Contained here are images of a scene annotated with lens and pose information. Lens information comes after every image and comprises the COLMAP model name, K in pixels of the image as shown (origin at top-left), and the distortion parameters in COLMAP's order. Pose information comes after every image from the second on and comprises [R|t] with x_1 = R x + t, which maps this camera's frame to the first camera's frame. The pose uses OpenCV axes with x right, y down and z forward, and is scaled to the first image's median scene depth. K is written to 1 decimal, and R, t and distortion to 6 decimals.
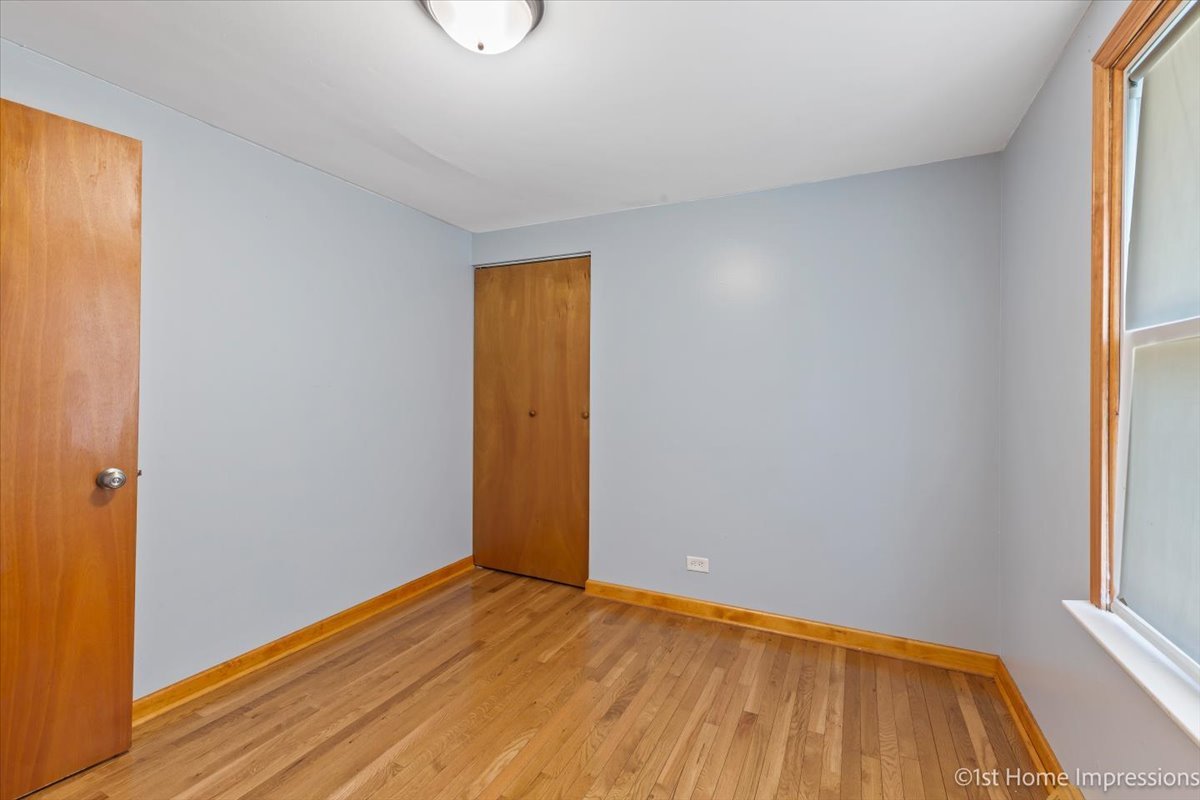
lens RADIAL K [[527.2, 0, 600.9], [0, 527.2, 394.2], [0, 0, 1]] dist [0.000206, -0.000085]
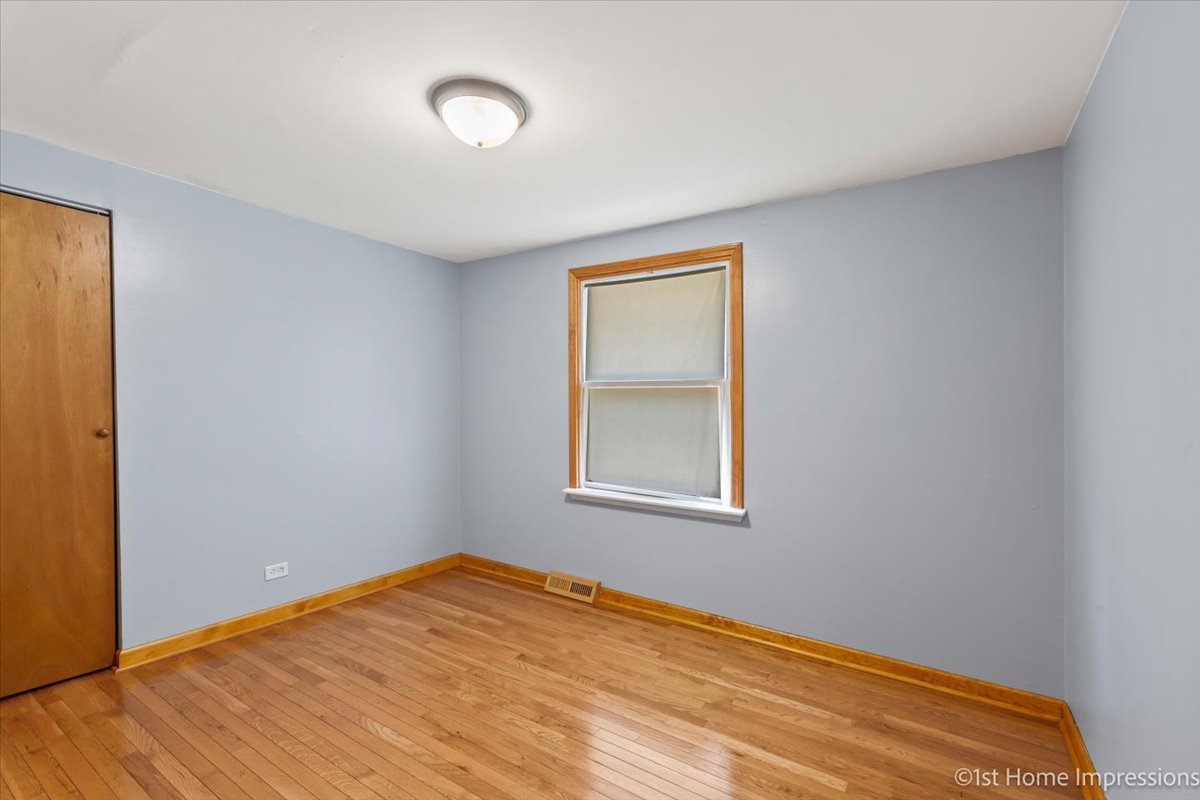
lens RADIAL K [[538.5, 0, 600.0], [0, 538.5, 400.0], [0, 0, 1]] dist [-0.001067, -0.000340]
pose [[0.135158, -0.005524, 0.990809, -0.855767], [-0.007555, 0.999950, 0.006605, -0.021047], [-0.990795, -0.008378, 0.135110, 0.277478]]
